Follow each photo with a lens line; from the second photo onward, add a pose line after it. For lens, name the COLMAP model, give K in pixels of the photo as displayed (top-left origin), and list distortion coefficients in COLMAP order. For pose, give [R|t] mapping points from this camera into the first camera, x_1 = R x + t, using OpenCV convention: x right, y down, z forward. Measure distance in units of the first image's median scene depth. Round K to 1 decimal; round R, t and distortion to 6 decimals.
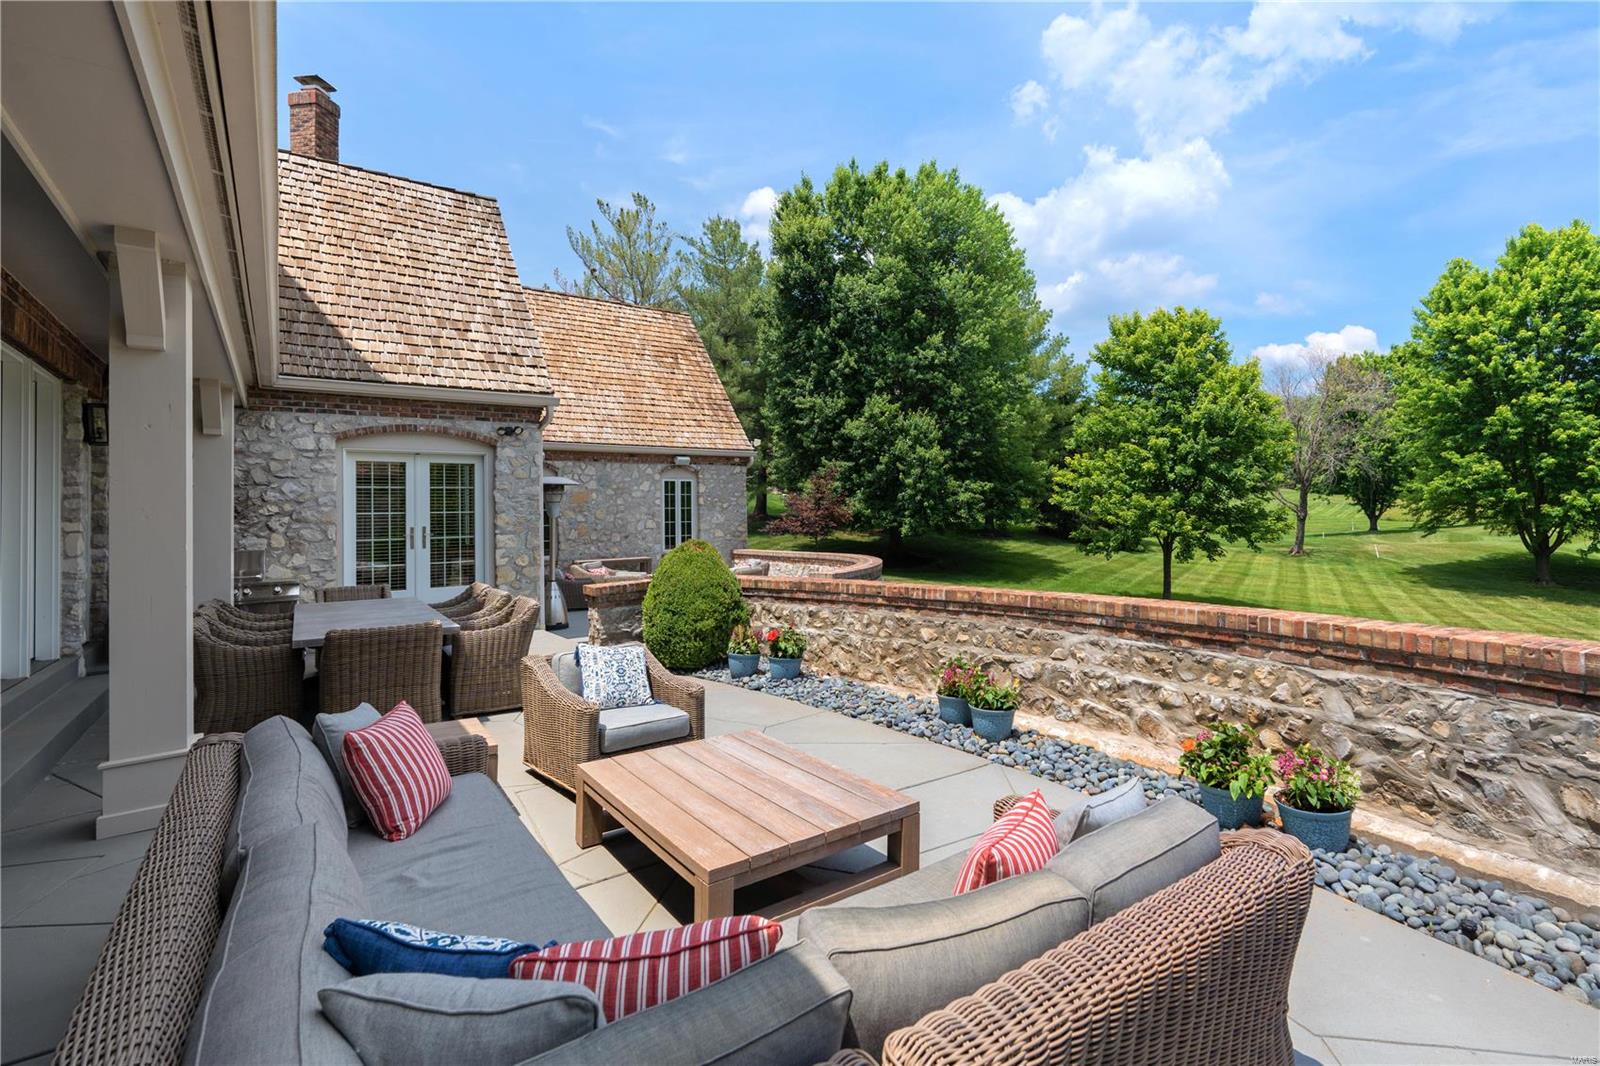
lens RADIAL K [[747.9, 0, 840.6], [0, 747.9, 512.0], [0, 0, 1]] dist [-0.003413, -0.000687]
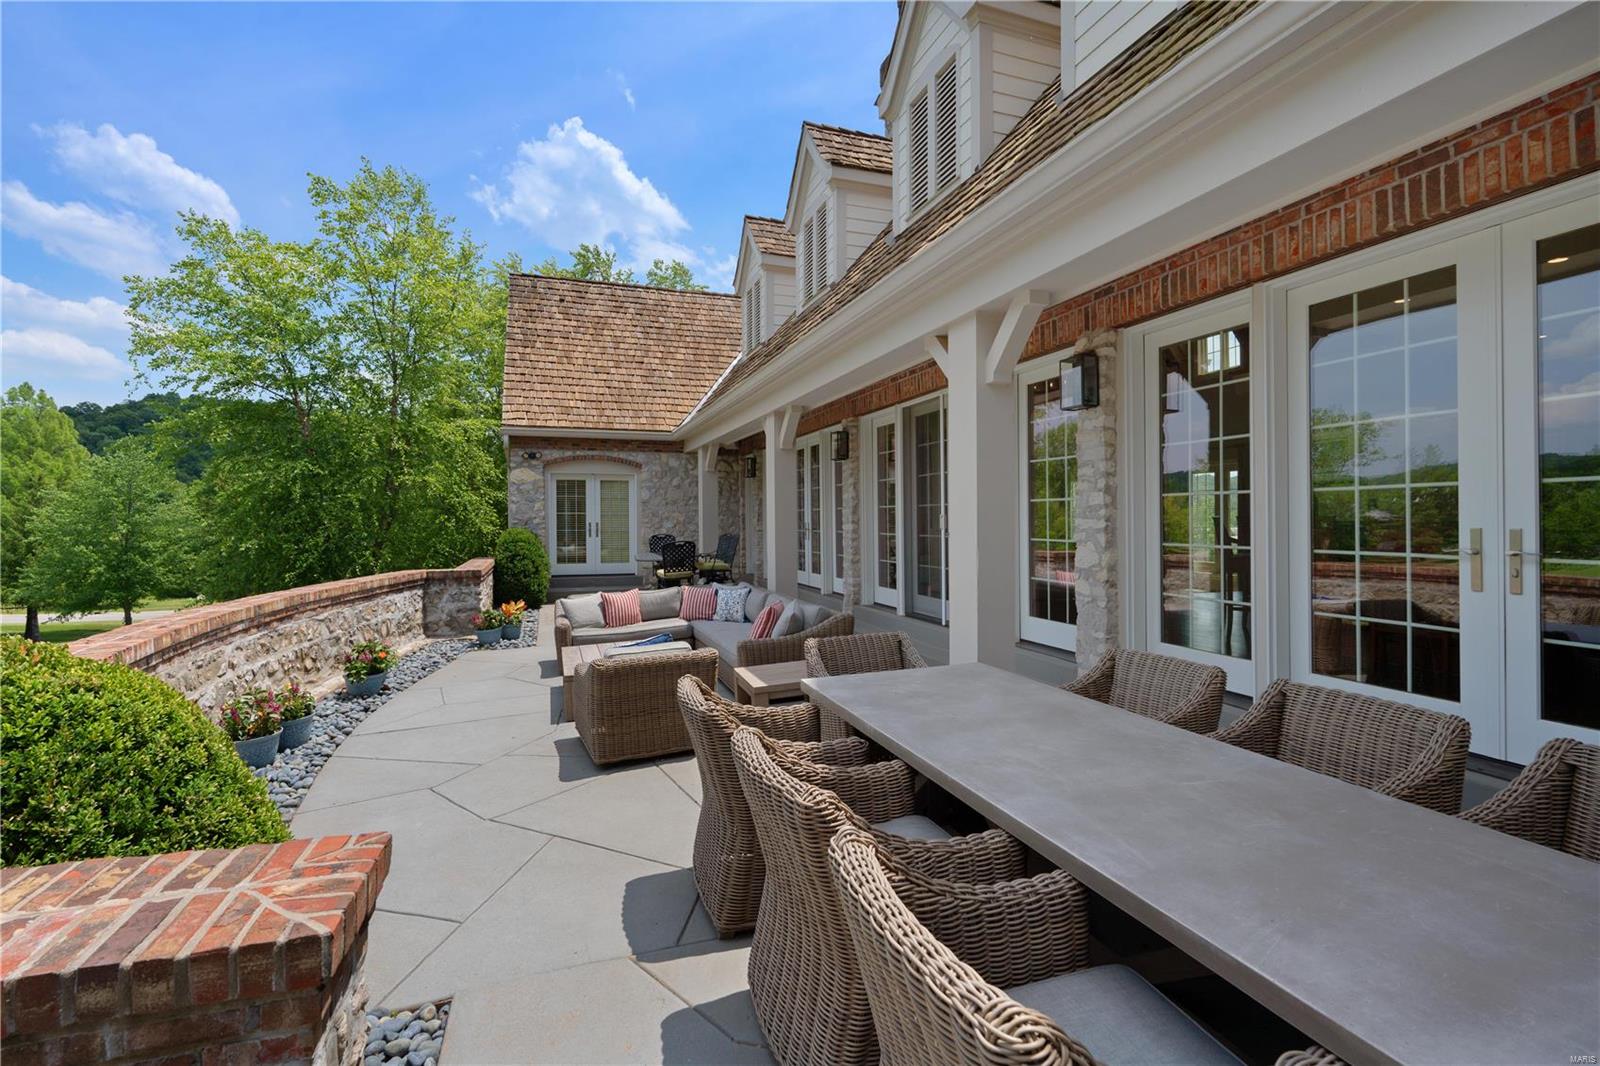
lens RADIAL K [[713.4, 0, 780.6], [0, 713.4, 533.9], [0, 0, 1]] dist [-0.002179, -0.000385]
pose [[-0.946785, 0.022122, 0.321107, -0.254479], [0.025315, 0.999663, 0.005774, 0.006079], [-0.320871, 0.013596, -0.947025, 0.568774]]
